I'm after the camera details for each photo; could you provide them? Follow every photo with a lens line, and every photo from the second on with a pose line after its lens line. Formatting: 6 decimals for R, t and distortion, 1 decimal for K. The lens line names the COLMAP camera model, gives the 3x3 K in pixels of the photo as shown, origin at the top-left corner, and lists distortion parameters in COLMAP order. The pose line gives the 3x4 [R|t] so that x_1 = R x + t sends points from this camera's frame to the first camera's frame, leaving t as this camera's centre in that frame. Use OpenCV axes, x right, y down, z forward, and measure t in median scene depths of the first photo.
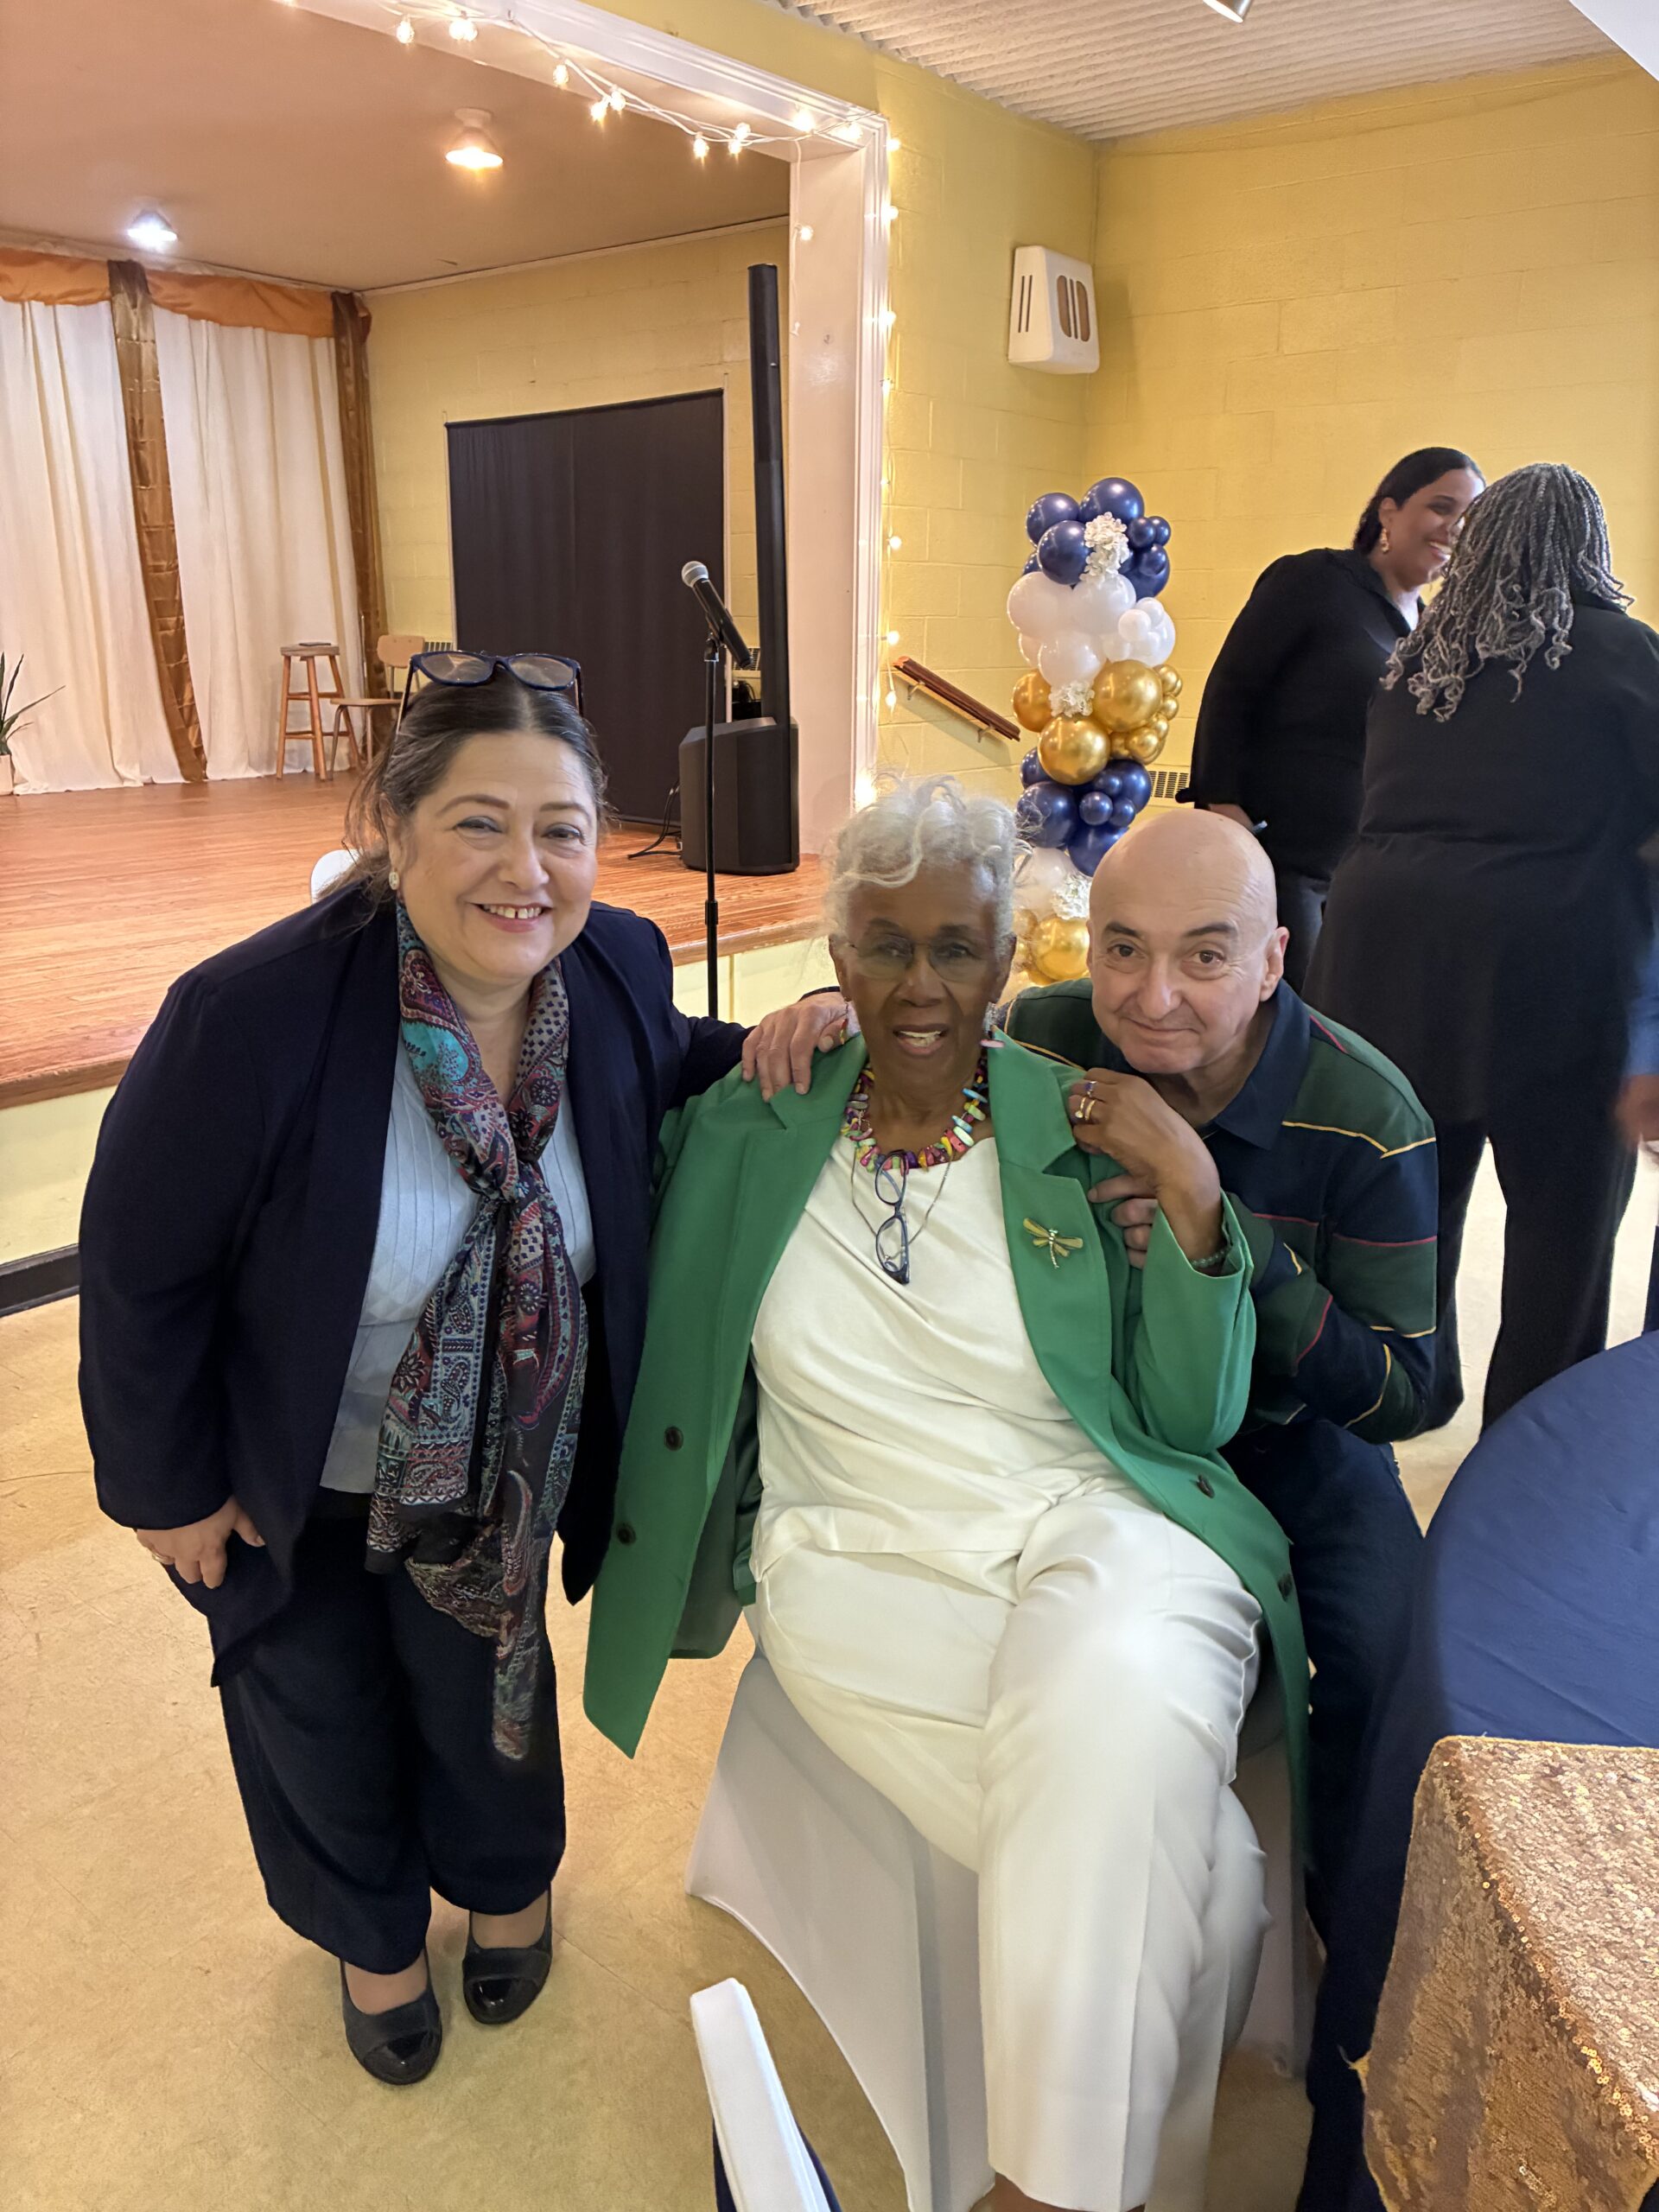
lens RADIAL K [[1657.9, 0, 821.5], [0, 1657.9, 1117.8], [0, 0, 1]] dist [0.011746, -0.019978]
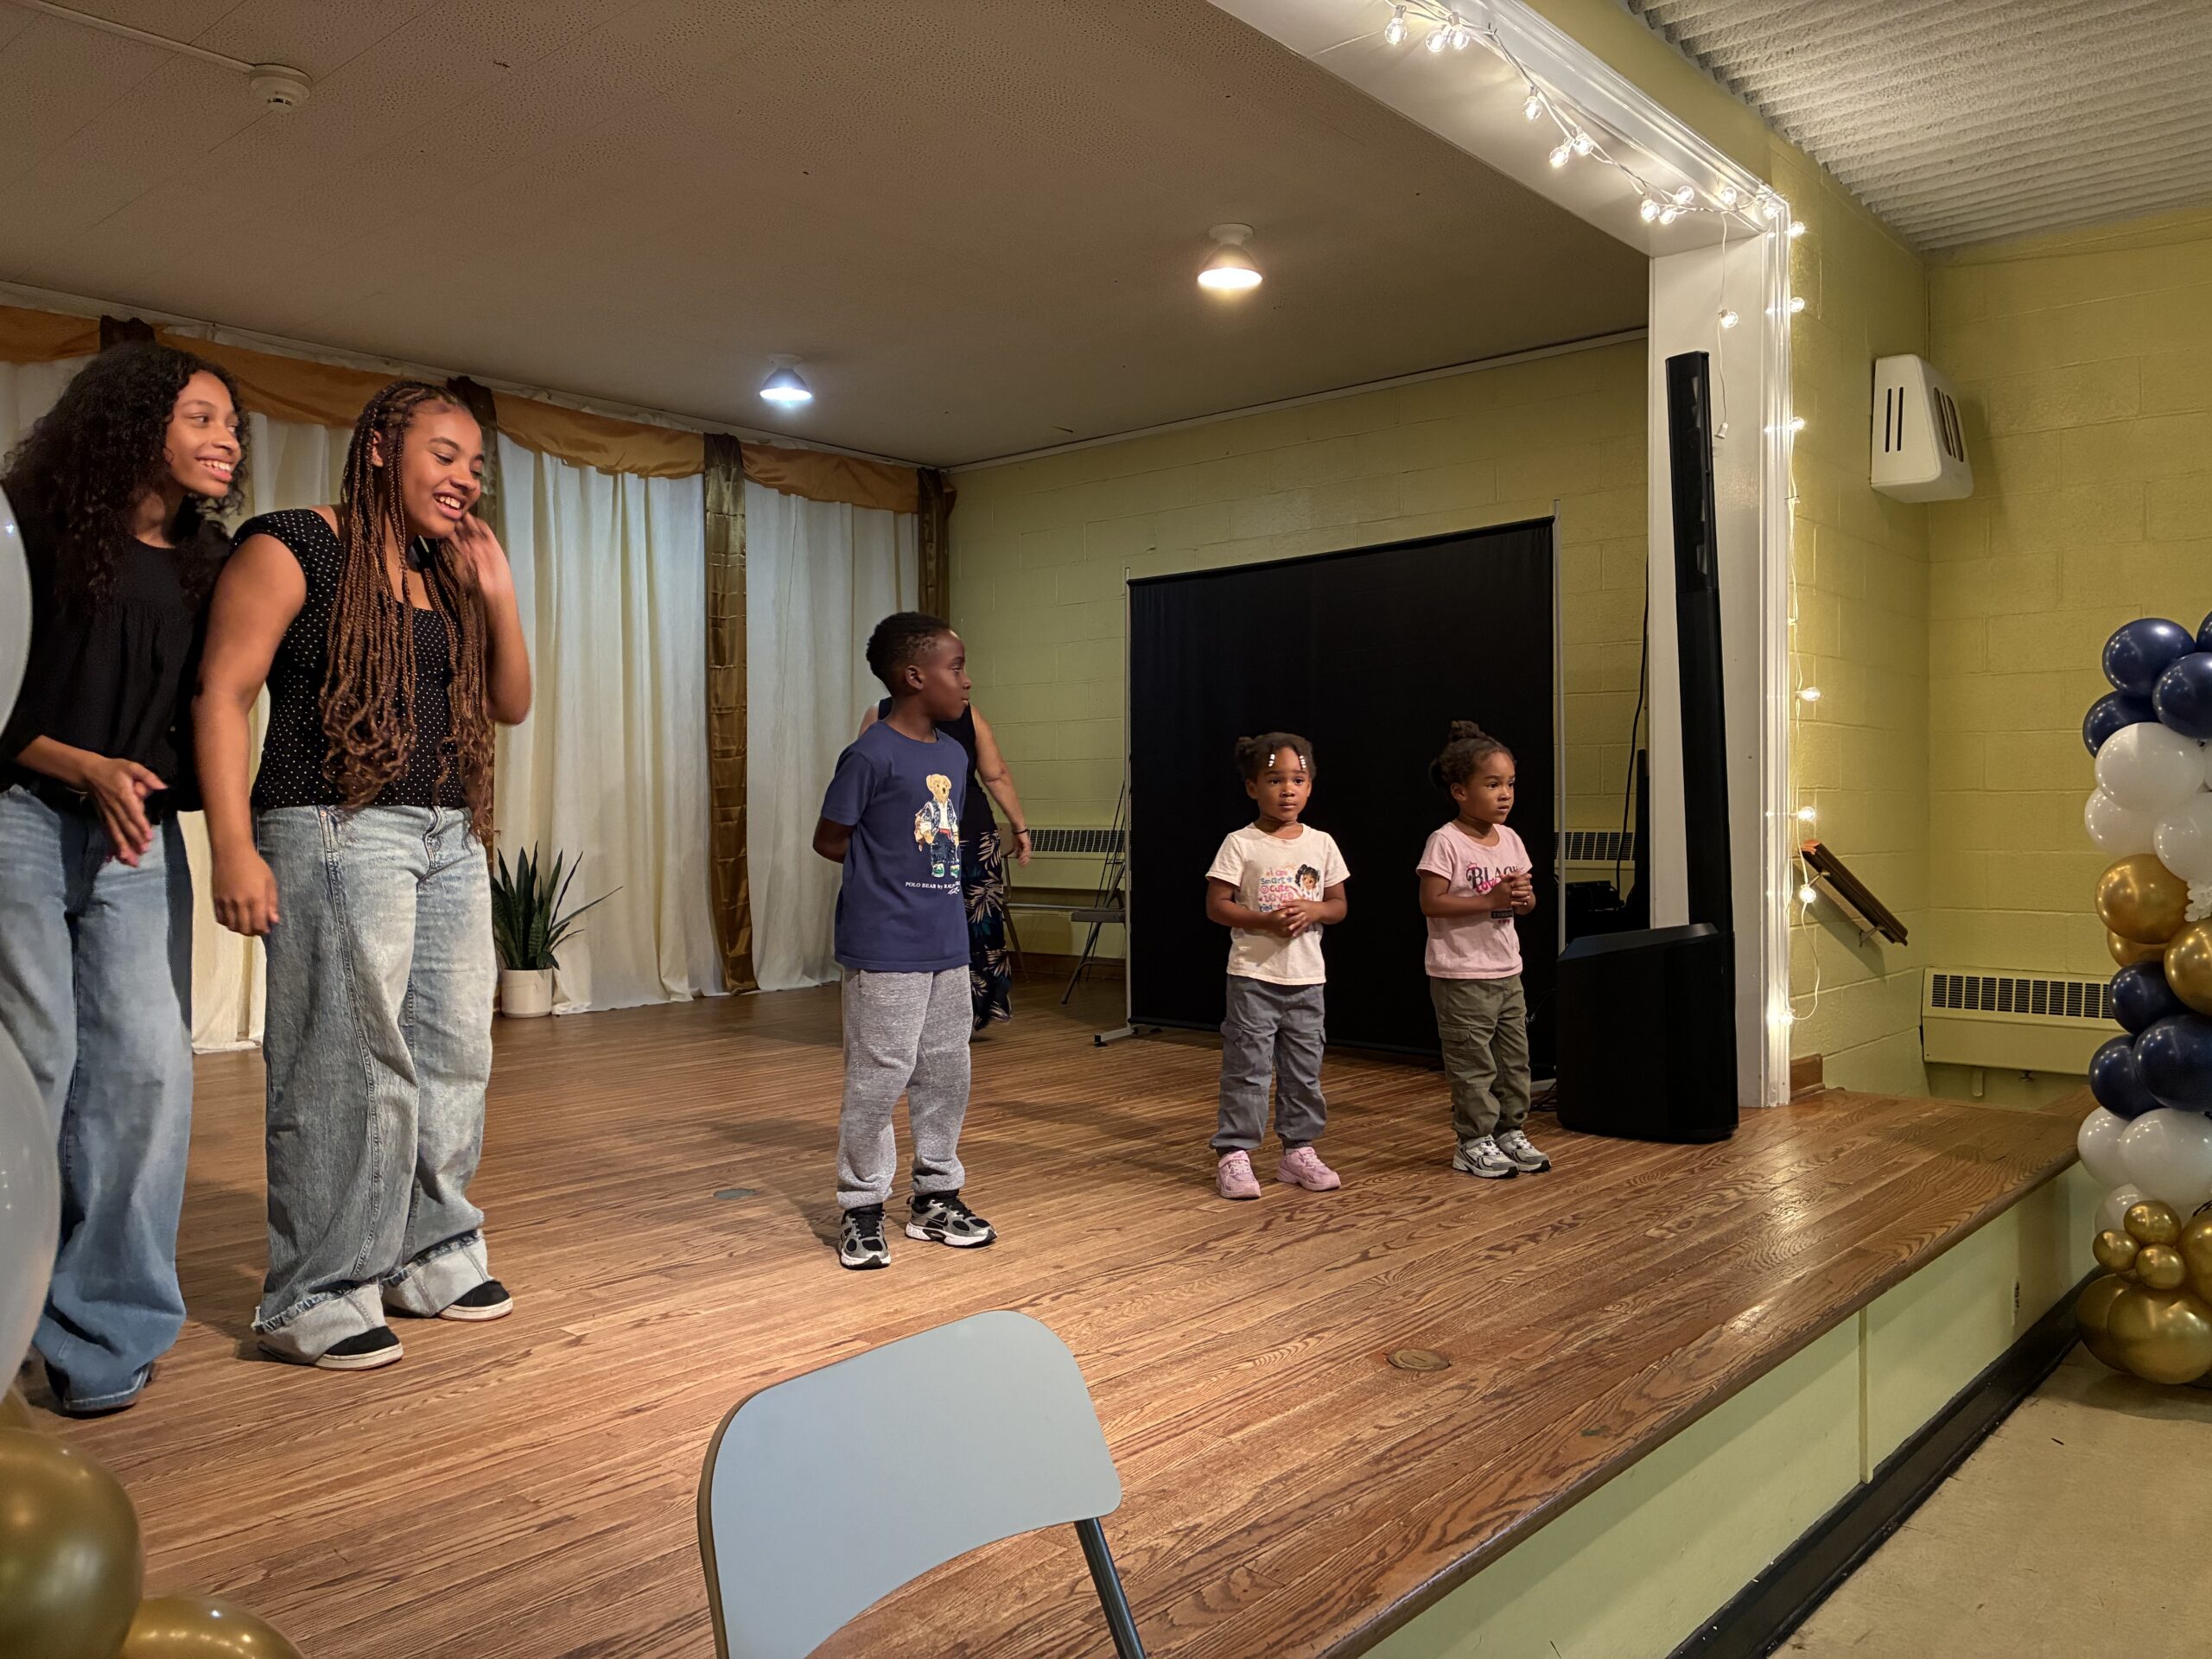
lens RADIAL K [[1657.9, 0, 1082.8], [0, 1657.9, 804.0], [0, 0, 1]] dist [0.011746, -0.019978]
pose [[0.998738, -0.014547, -0.048076, -0.179487], [0.000035, 0.957347, -0.288940, -0.056429], [0.050229, 0.288574, 0.956139, 0.193228]]
